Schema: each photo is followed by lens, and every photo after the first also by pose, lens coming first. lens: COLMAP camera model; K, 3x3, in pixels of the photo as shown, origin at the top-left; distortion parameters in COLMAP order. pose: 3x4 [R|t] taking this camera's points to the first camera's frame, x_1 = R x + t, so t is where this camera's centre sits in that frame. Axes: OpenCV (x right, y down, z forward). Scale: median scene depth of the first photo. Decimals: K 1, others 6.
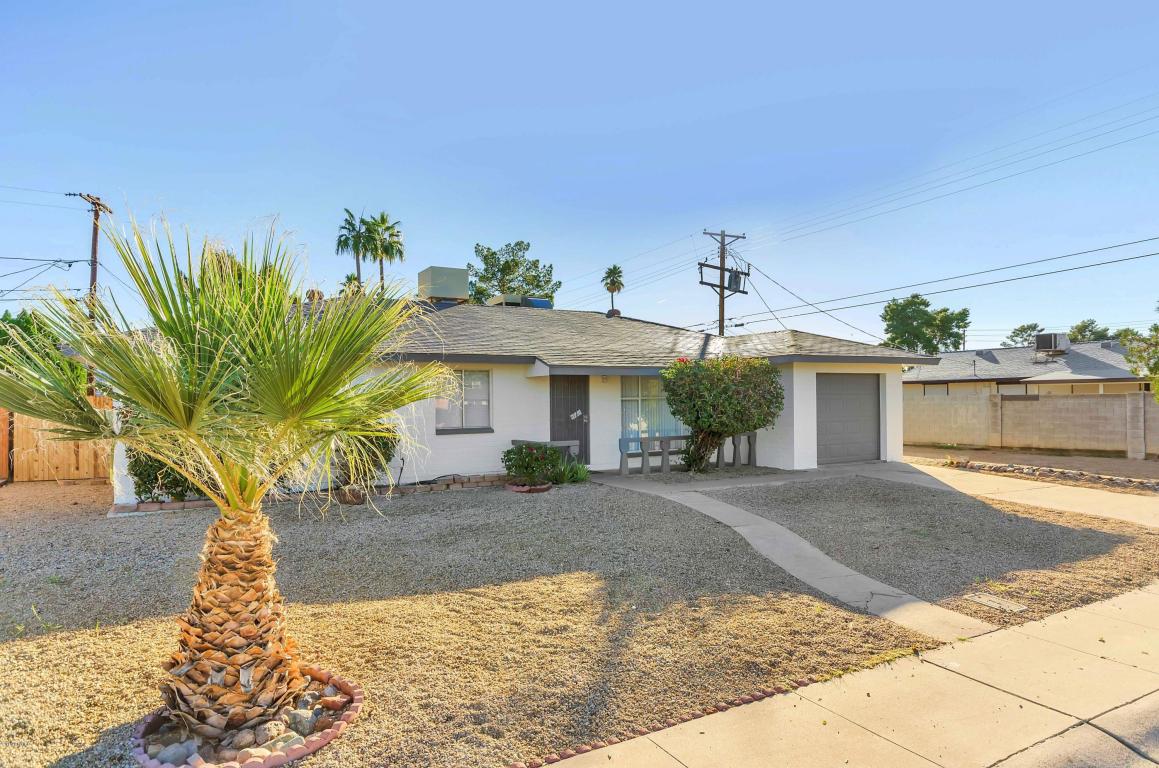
lens RADIAL K [[705.3, 0, 579.5], [0, 705.3, 384.0], [0, 0, 1]] dist [0.001220, -0.000639]
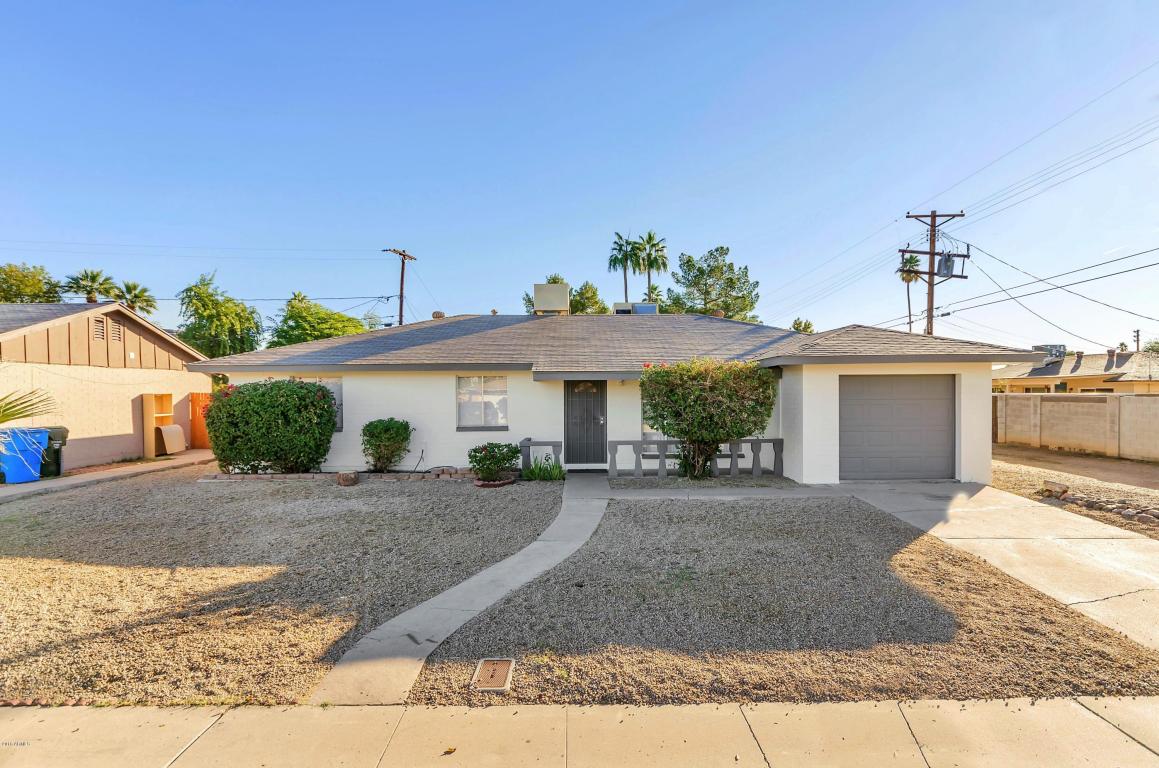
lens RADIAL K [[616.6, 0, 579.5], [0, 616.6, 384.0], [0, 0, 1]] dist [-0.001526, -0.002562]
pose [[0.872095, -0.001203, -0.489335, 0.229444], [0.008057, 0.999897, 0.011901, -0.008572], [0.489270, -0.014321, 0.872015, 0.094184]]
